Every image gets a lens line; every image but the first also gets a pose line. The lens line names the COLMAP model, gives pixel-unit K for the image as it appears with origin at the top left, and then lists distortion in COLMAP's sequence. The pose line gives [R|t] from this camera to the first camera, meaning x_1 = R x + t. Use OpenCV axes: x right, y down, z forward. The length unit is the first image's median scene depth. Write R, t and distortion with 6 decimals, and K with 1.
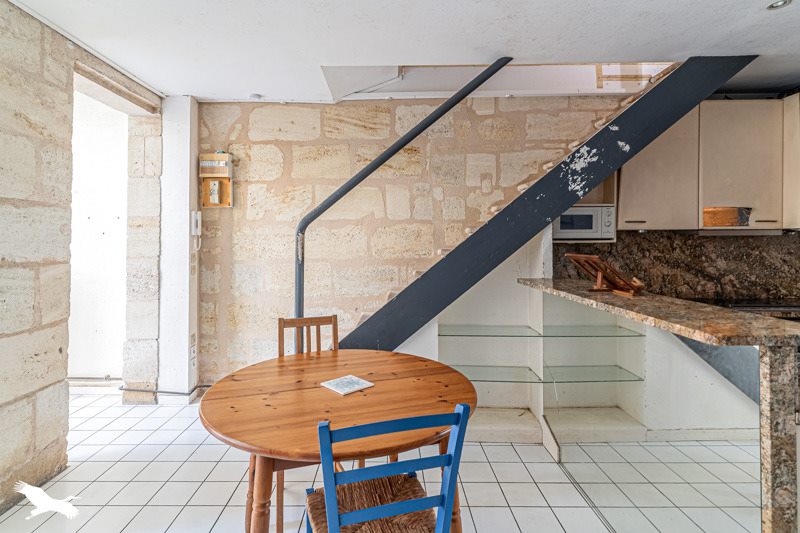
lens RADIAL K [[405.3, 0, 398.2], [0, 405.3, 236.1], [0, 0, 1]] dist [-0.001283, -0.000082]
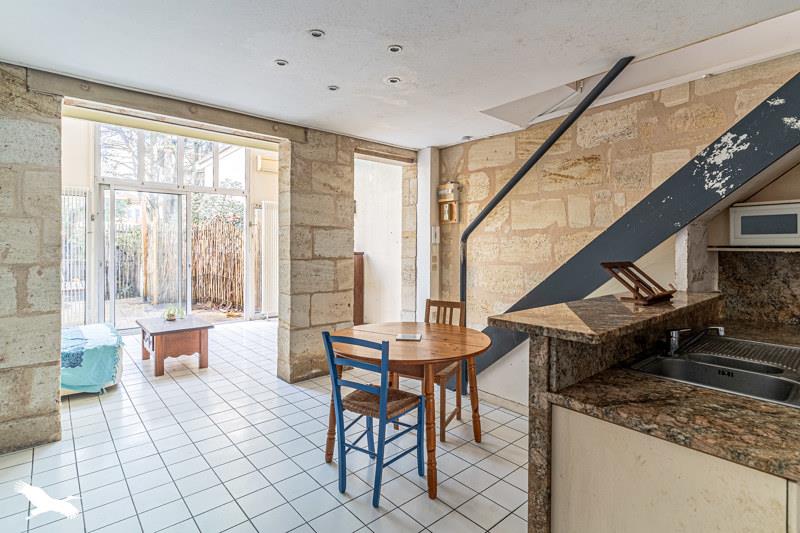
lens RADIAL K [[398.1, 0, 397.8], [0, 398.1, 250.6], [0, 0, 1]] dist [-0.000290, -0.000104]
pose [[0.660844, 0.010072, -0.750456, 0.489303], [0.004459, 0.999840, 0.017346, -0.001020], [0.750510, -0.014809, 0.660693, -0.031797]]
